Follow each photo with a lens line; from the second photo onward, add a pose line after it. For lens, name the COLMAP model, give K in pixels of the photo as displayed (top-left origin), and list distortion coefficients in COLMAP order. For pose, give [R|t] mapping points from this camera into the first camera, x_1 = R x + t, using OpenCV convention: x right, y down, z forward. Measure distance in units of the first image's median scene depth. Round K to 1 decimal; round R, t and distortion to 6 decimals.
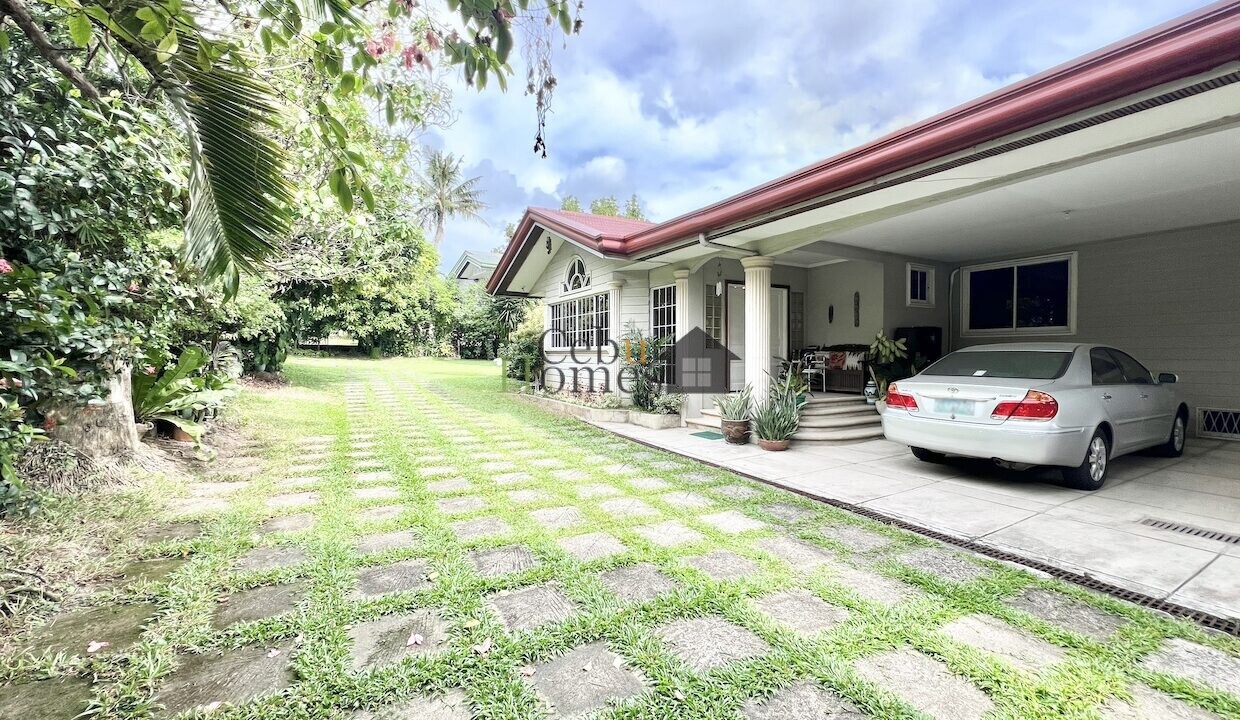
lens RADIAL K [[495.6, 0, 619.6], [0, 495.6, 355.6], [0, 0, 1]] dist [-0.000049, -0.000013]
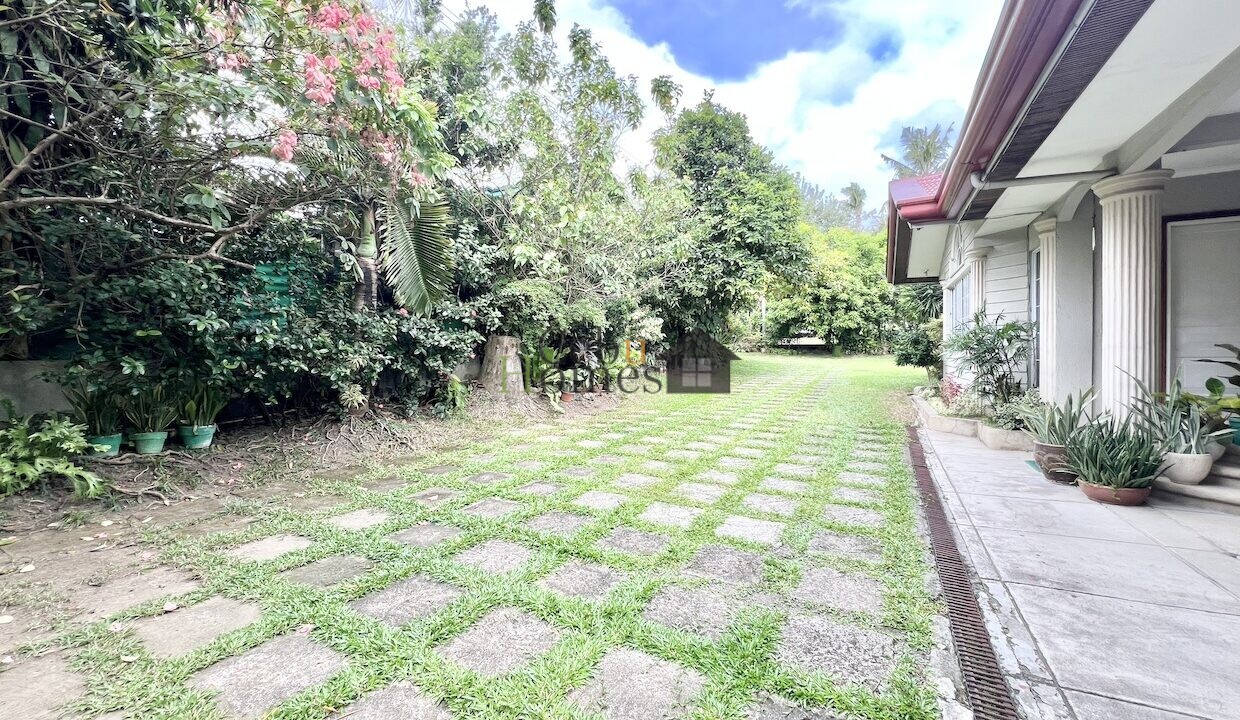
lens RADIAL K [[495.6, 0, 617.8], [0, 495.6, 359.4], [0, 0, 1]] dist [-0.000049, -0.000013]
pose [[0.545260, 0.005741, -0.838247, 0.718262], [0.000566, 0.999974, 0.007217, 0.023442], [0.838267, -0.004410, 0.545243, 0.277221]]
